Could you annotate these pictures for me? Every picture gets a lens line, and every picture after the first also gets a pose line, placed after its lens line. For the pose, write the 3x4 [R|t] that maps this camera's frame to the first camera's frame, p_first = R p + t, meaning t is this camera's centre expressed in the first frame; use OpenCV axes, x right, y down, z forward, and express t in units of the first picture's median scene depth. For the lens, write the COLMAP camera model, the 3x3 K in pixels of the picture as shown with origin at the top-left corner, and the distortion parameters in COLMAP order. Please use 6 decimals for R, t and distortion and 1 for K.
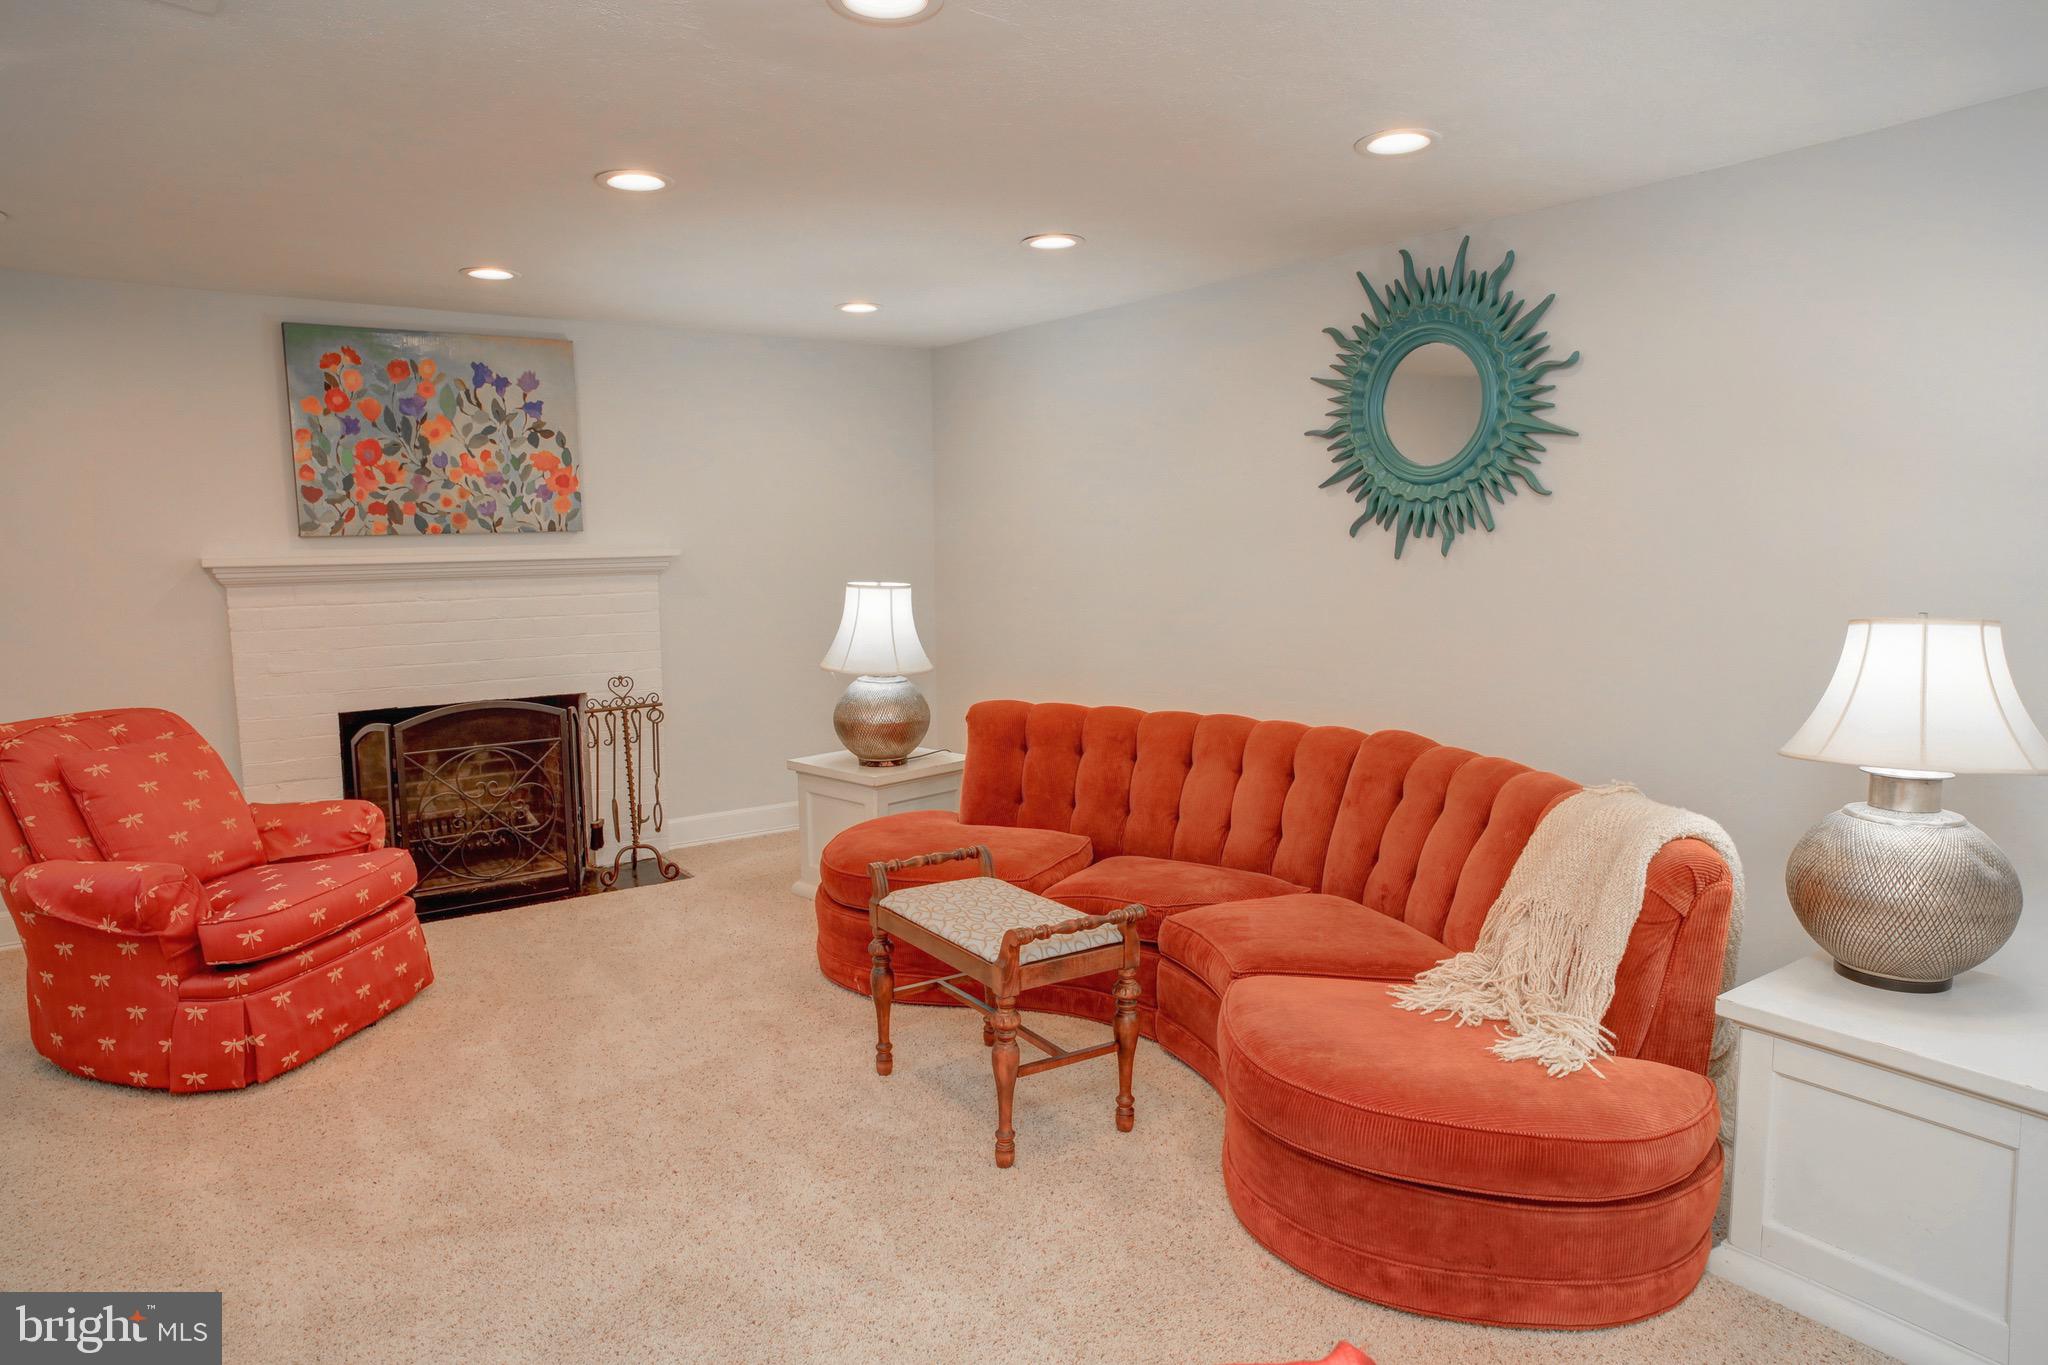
lens RADIAL K [[1251.7, 0, 1030.3], [0, 1251.7, 671.7], [0, 0, 1]] dist [-0.090800, 0.077044]
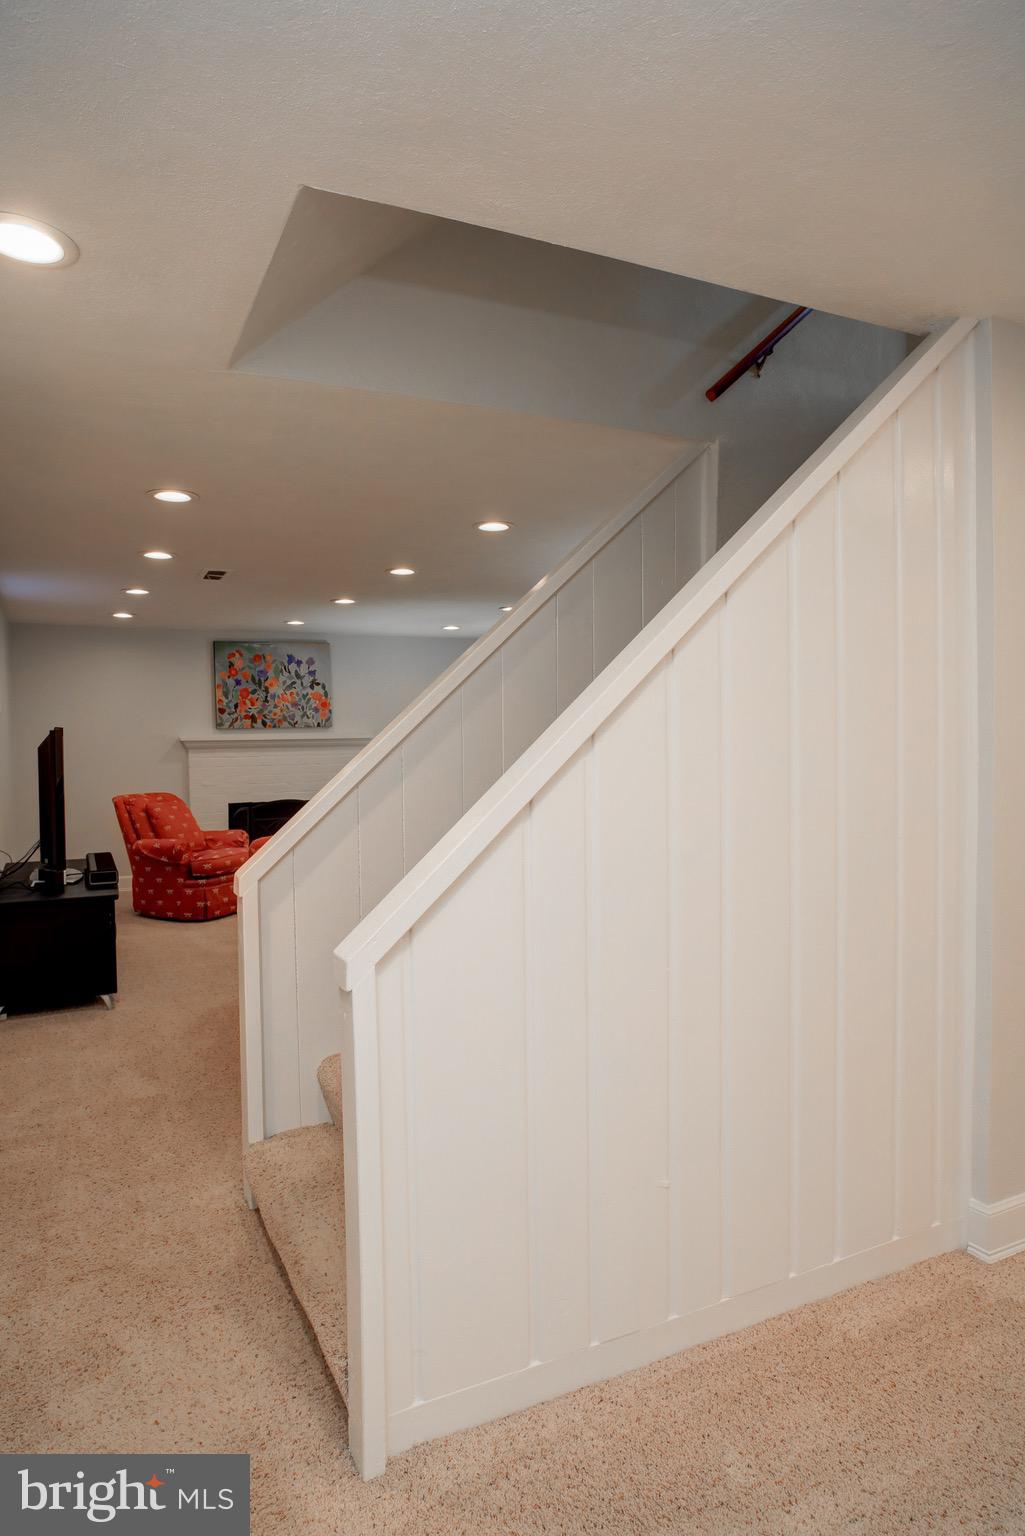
lens RADIAL K [[938.8, 0, 512.5], [0, 938.8, 768.0], [0, 0, 1]] dist [-0.090800, 0.077044]
pose [[0.983690, 0.002894, -0.179851, 0.293657], [-0.016562, 0.997080, -0.074543, 0.090490], [0.179110, 0.076306, 0.980865, -0.663108]]
